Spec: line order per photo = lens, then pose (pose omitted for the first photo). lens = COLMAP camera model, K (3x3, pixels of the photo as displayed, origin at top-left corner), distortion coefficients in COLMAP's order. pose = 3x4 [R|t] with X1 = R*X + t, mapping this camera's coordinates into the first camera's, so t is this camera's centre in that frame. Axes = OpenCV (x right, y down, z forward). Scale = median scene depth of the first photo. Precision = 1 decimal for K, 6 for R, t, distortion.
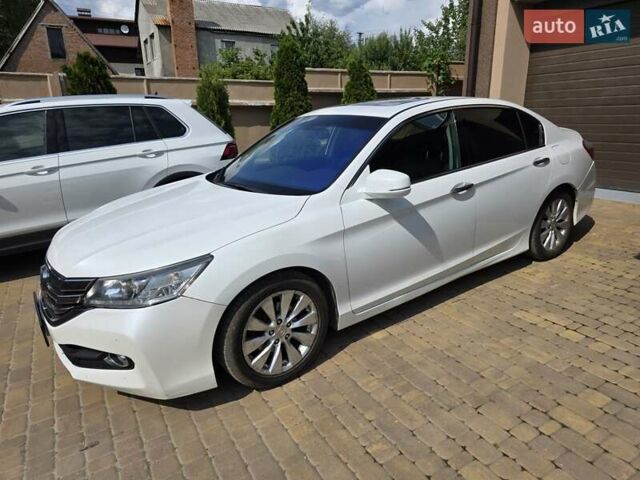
lens RADIAL K [[472.6, 0, 319.2], [0, 472.6, 266.7], [0, 0, 1]] dist [0.069930, -0.062196]
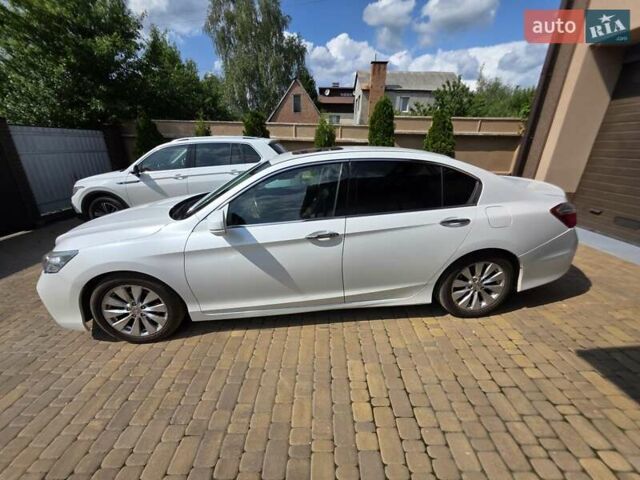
lens RADIAL K [[268.3, 0, 319.9], [0, 268.3, 255.7], [0, 0, 1]] dist [0.001977, -0.000335]
pose [[0.835707, 0.245575, -0.491210, 0.497631], [-0.199917, 0.969118, 0.144376, -0.170230], [0.511495, -0.022455, 0.858993, 0.387336]]
